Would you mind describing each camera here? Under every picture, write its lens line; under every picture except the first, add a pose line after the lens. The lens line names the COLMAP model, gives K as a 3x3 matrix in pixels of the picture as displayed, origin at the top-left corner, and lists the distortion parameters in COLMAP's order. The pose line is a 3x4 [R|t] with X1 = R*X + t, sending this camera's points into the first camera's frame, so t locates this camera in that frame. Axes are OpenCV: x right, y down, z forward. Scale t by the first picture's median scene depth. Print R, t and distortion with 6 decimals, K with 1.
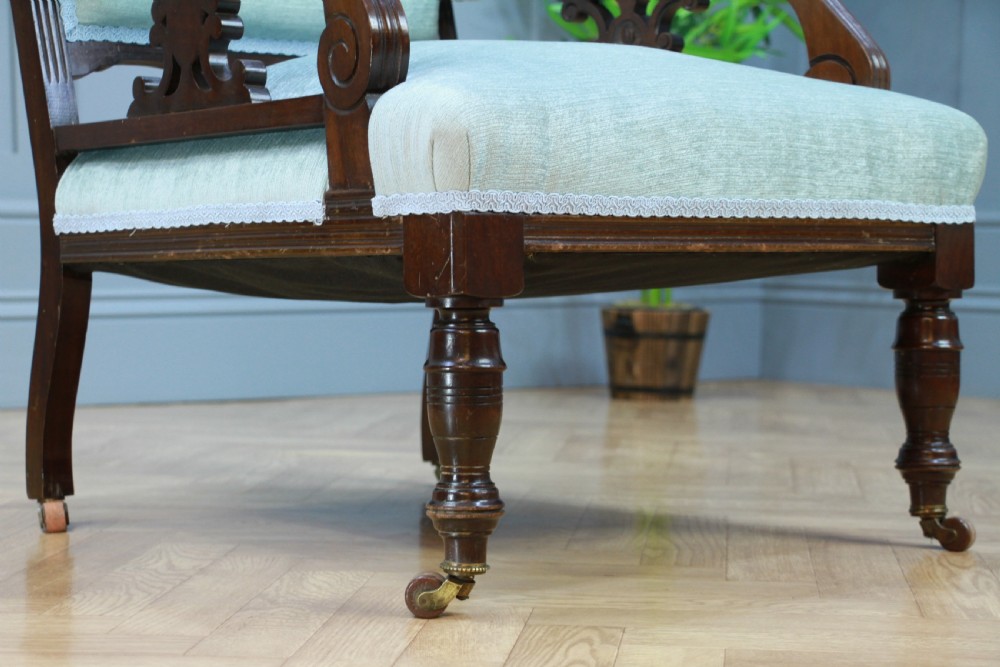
lens RADIAL K [[2470.3, 0, 500.0], [0, 2470.3, 333.5], [0, 0, 1]] dist [0.464030, -0.033898]
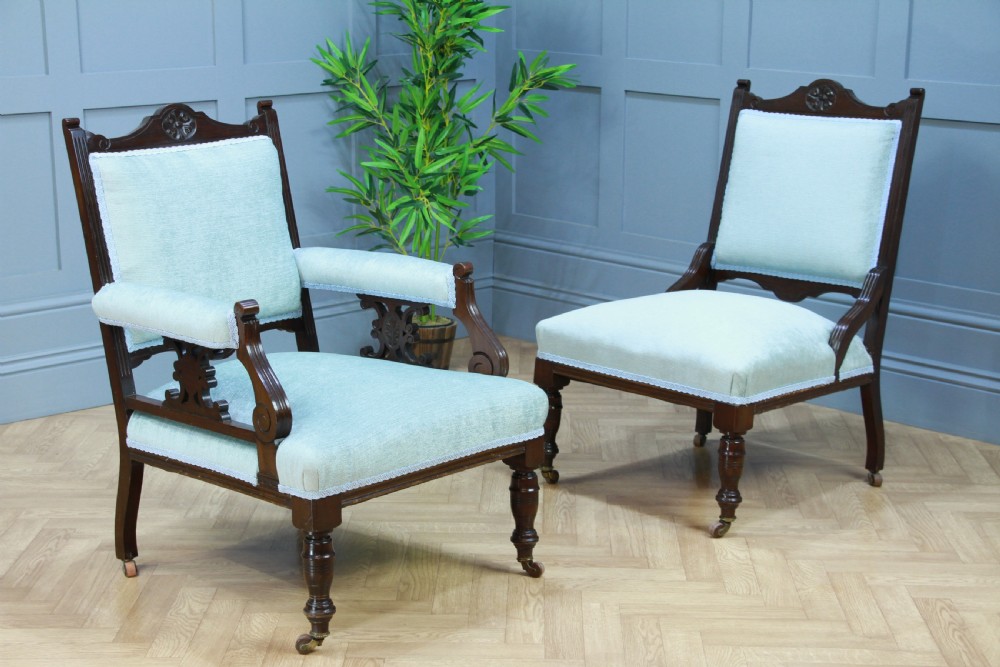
lens RADIAL K [[2126.4, 0, 500.0], [0, 2126.4, 333.5], [0, 0, 1]] dist [0.288996, -0.036520]
pose [[0.997310, -0.021125, 0.070186, 0.017992], [0.009179, 0.986024, 0.166350, -0.466206], [-0.072719, -0.165258, 0.983566, -0.889177]]
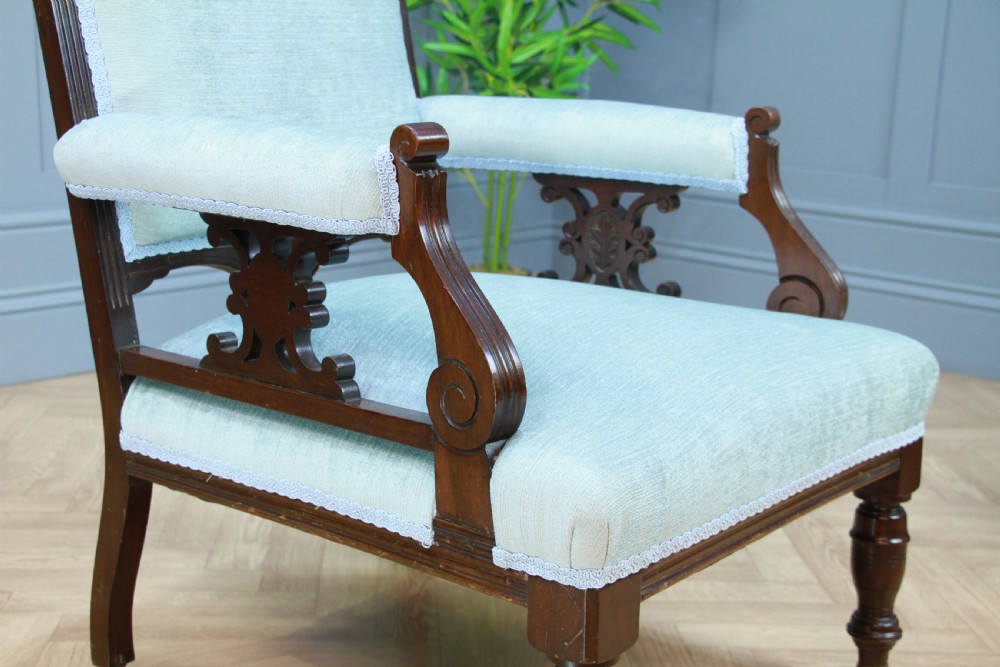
lens RADIAL K [[1643.2, 0, 500.0], [0, 1643.2, 333.5], [0, 0, 1]] dist [0.102068, 0.207212]
pose [[0.986787, -0.006167, 0.161905, -0.137253], [-0.020303, 0.986692, 0.161327, -0.218873], [-0.160745, -0.162483, 0.973530, 0.292115]]
